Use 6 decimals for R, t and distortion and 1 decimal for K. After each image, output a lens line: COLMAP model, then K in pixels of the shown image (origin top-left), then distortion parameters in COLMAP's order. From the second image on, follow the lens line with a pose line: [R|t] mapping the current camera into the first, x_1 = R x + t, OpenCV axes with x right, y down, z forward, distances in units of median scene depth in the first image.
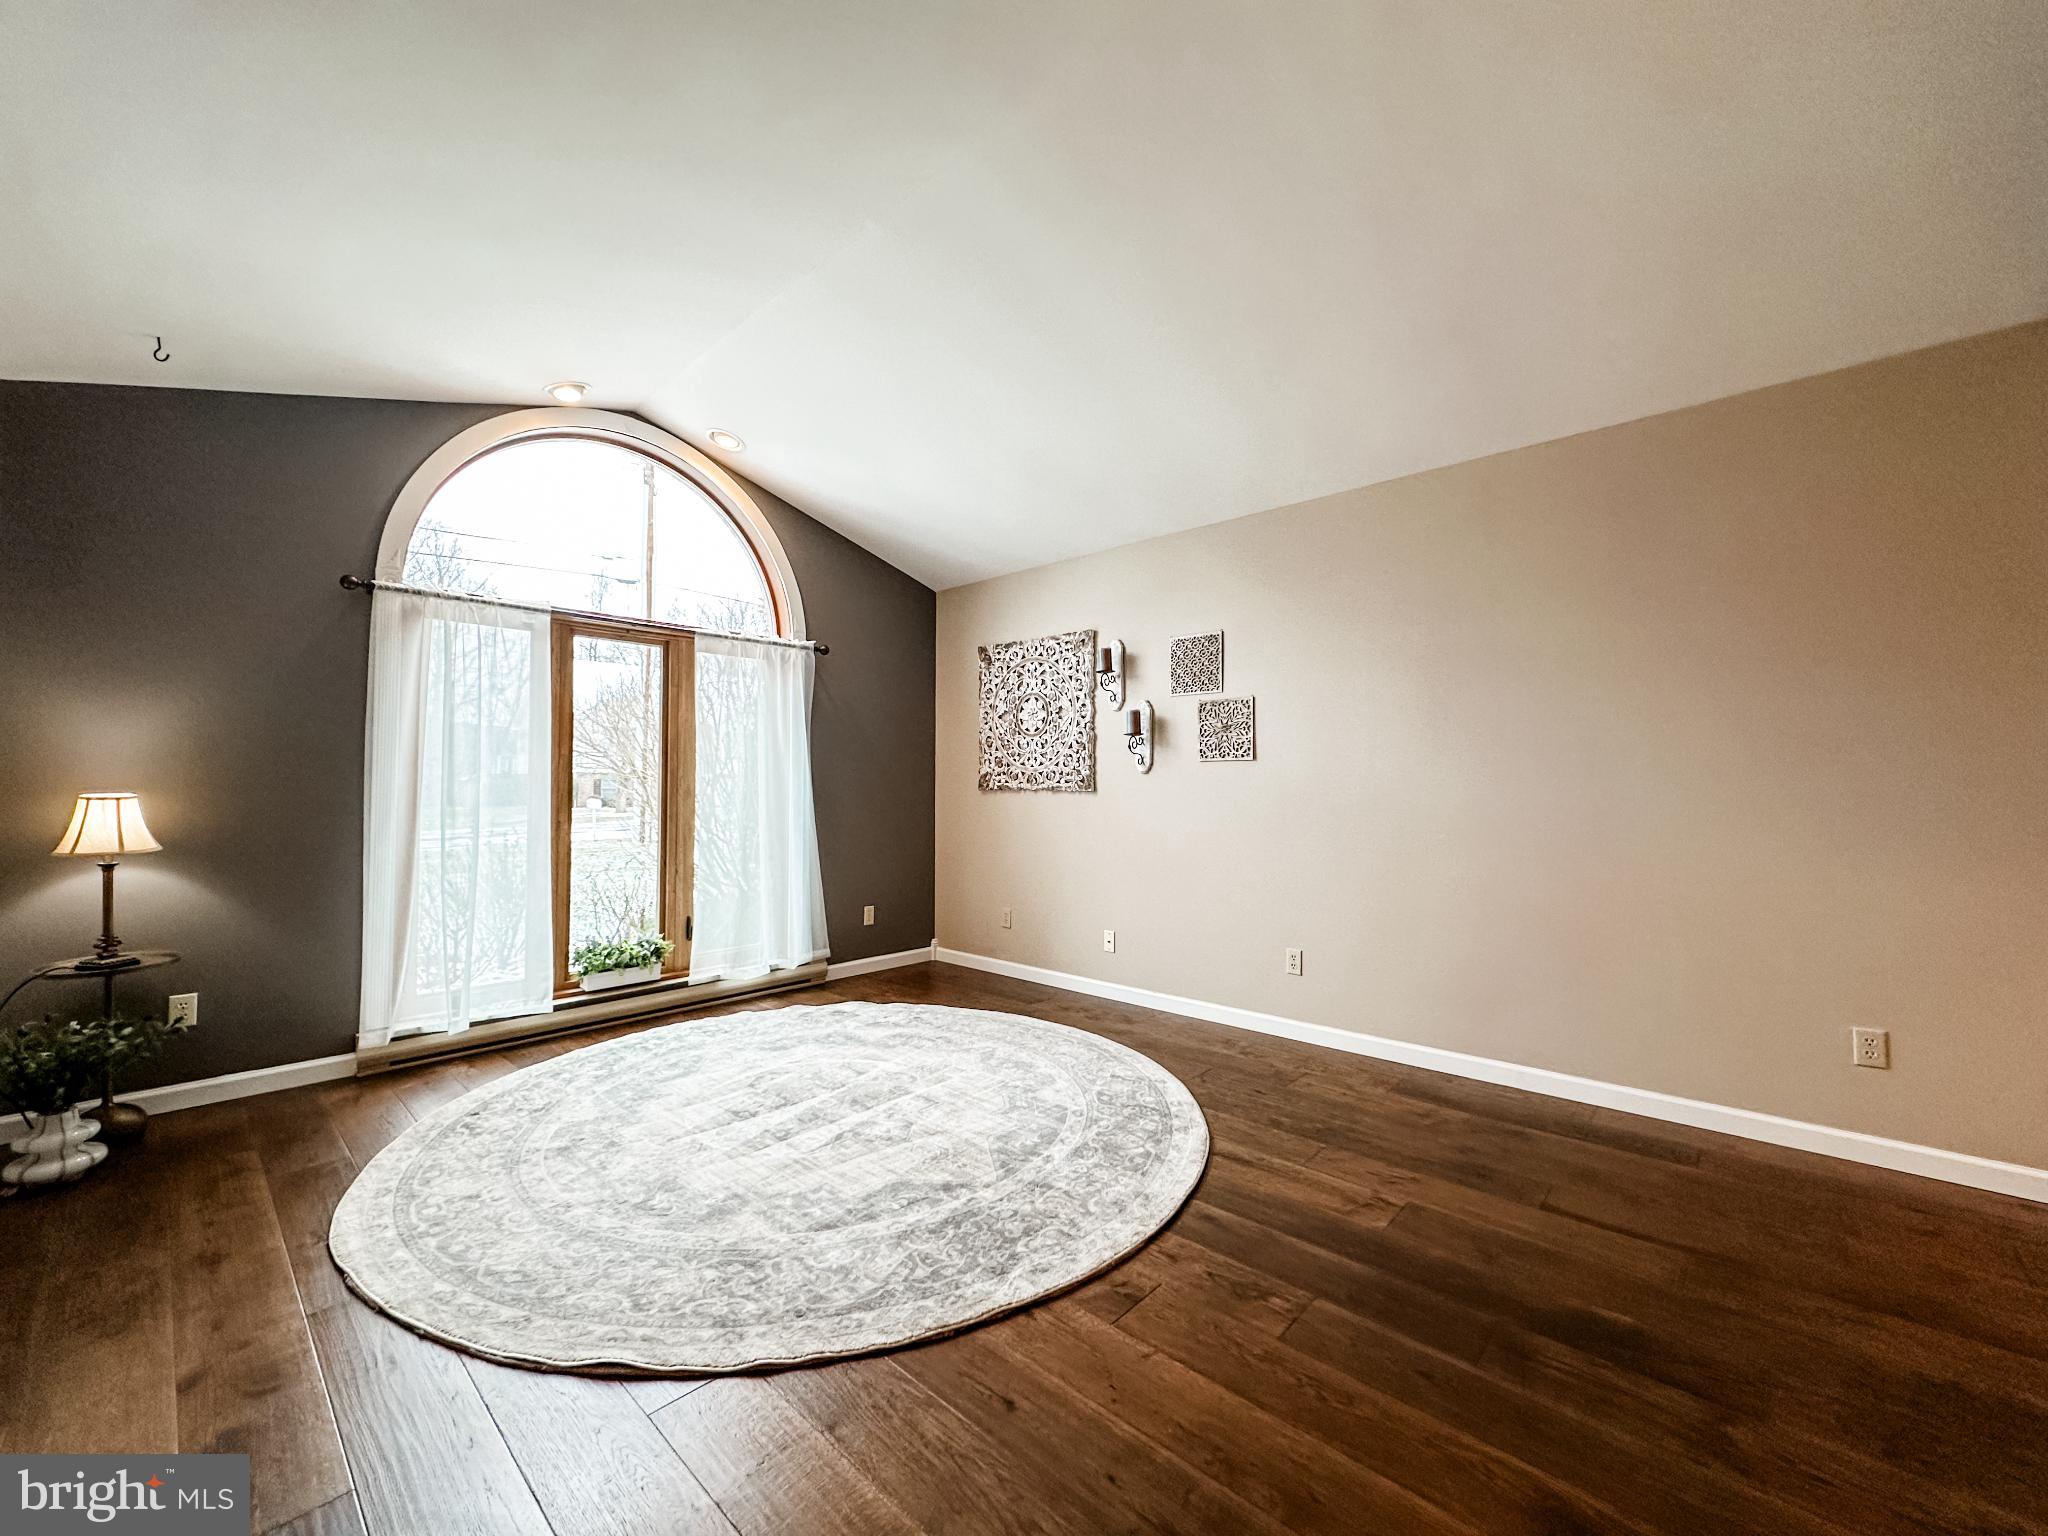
lens RADIAL K [[811.9, 0, 1029.8], [0, 811.9, 780.8], [0, 0, 1]] dist [-0.006934, 0.000586]
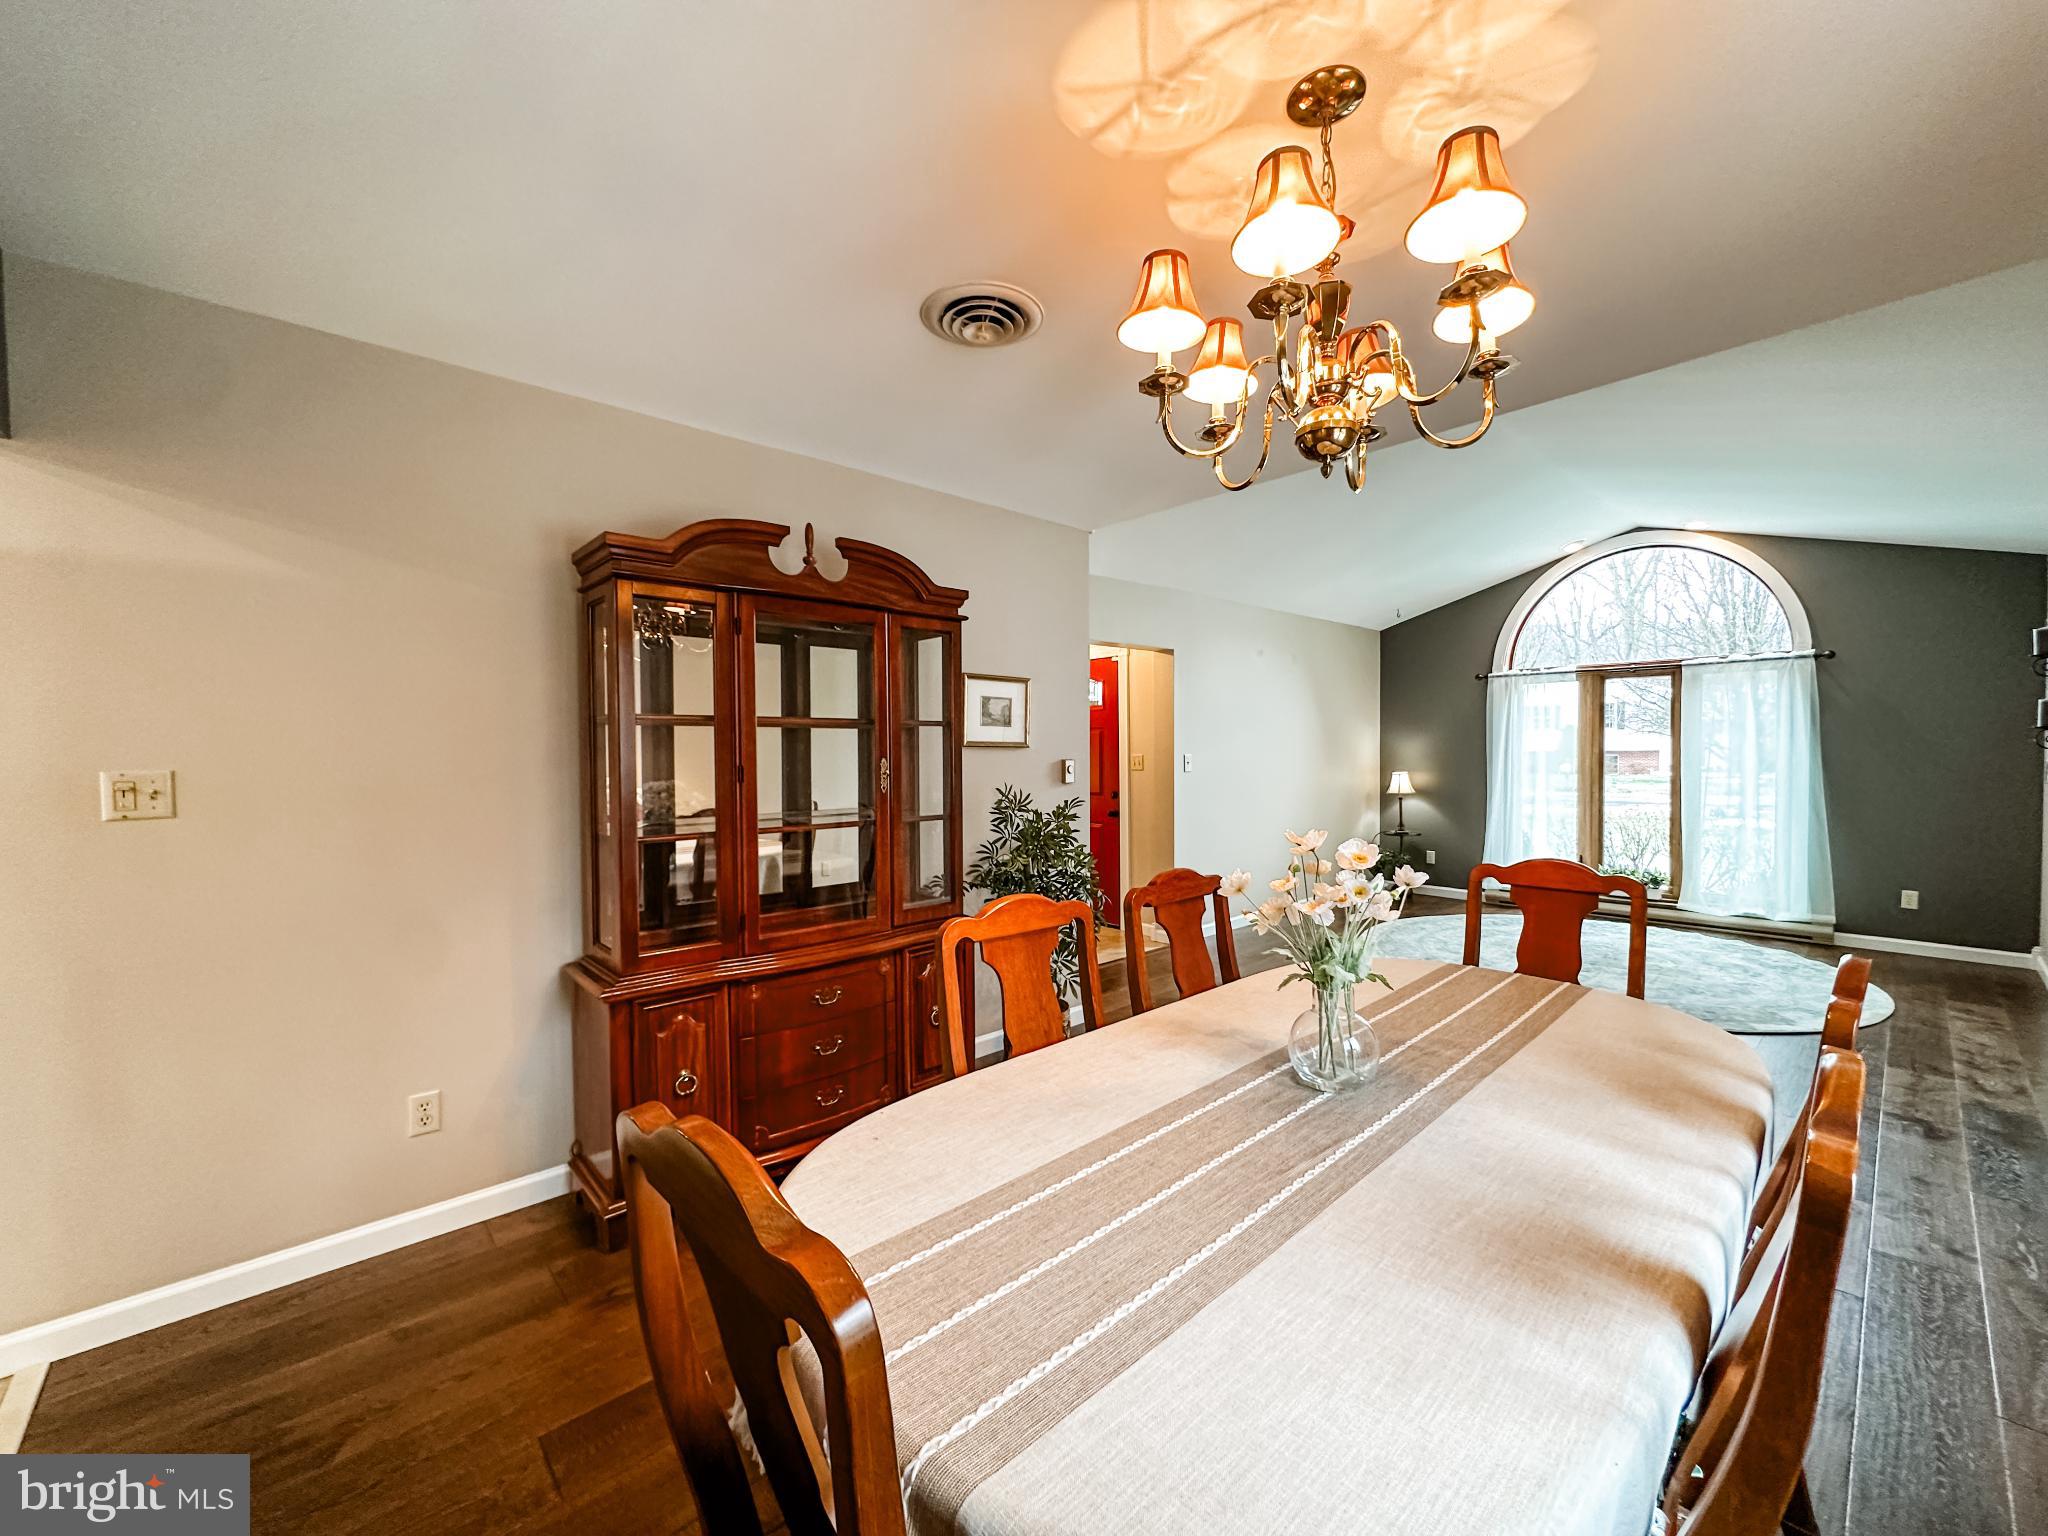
lens RADIAL K [[811.9, 0, 1023.9], [0, 811.9, 772.8], [0, 0, 1]] dist [-0.006934, 0.000586]
pose [[-0.071894, 0.025234, -0.997093, 1.243335], [0.008803, 0.999657, 0.024665, -0.042283], [0.997373, -0.007004, -0.072092, -0.067940]]
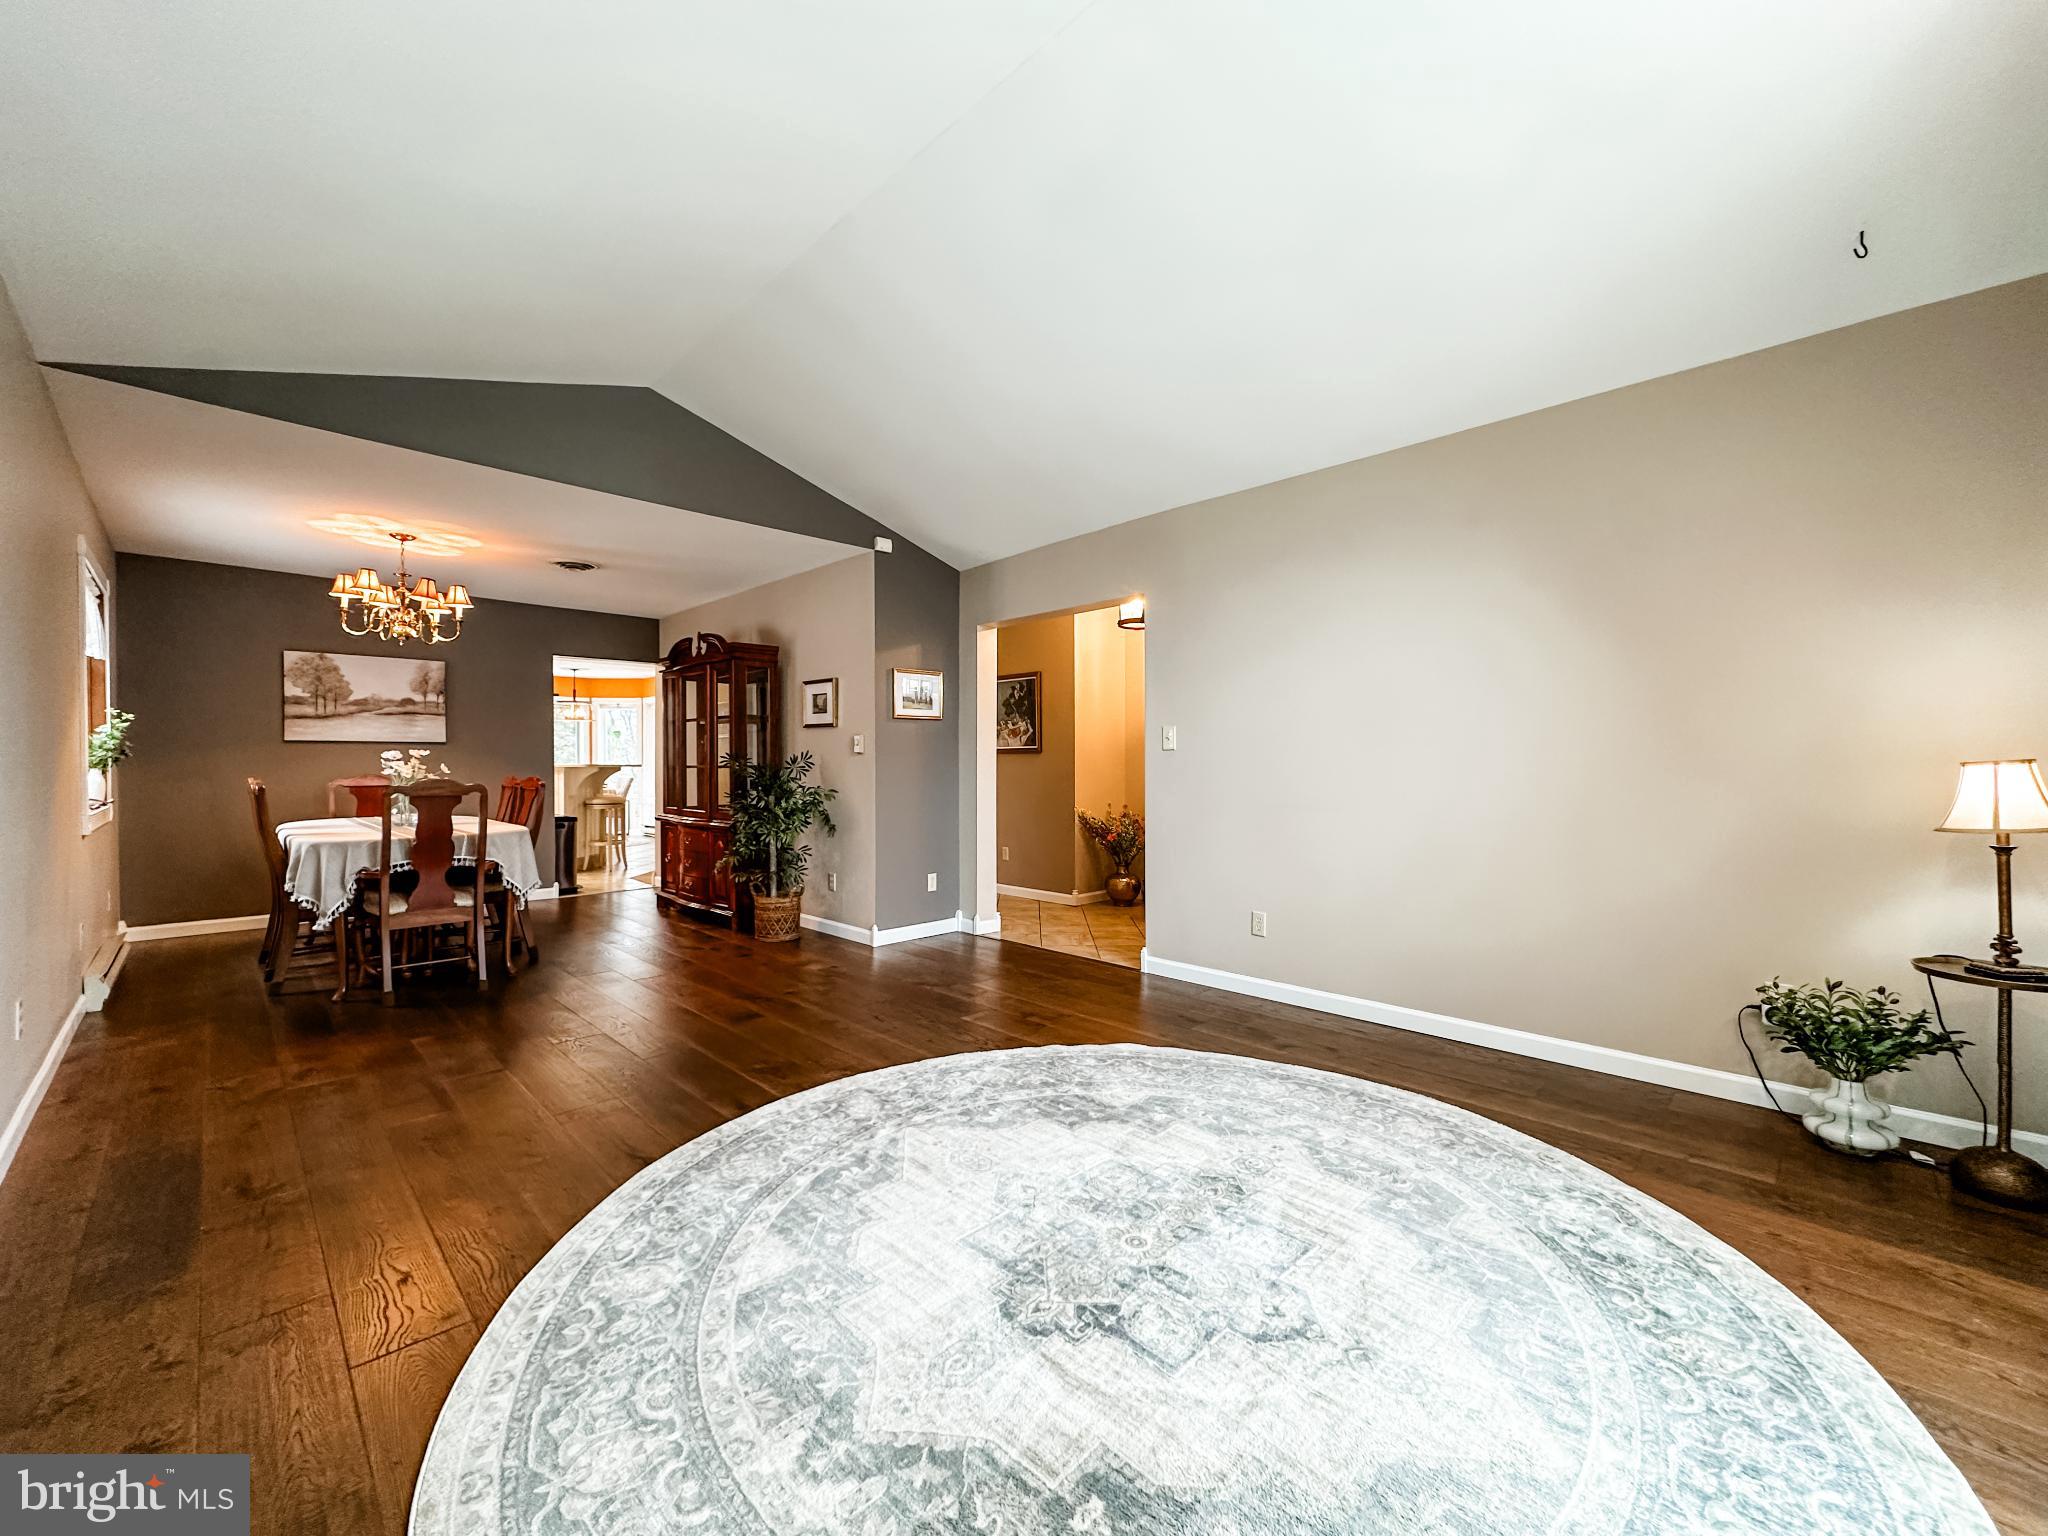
lens RADIAL K [[811.9, 0, 1031.9], [0, 811.9, 769.6], [0, 0, 1]] dist [-0.006934, 0.000586]
pose [[-0.999601, -0.002891, 0.028106, -0.143442], [-0.002706, 0.999975, 0.006607, 0.015409], [-0.028124, 0.006528, -0.999583, 1.260878]]
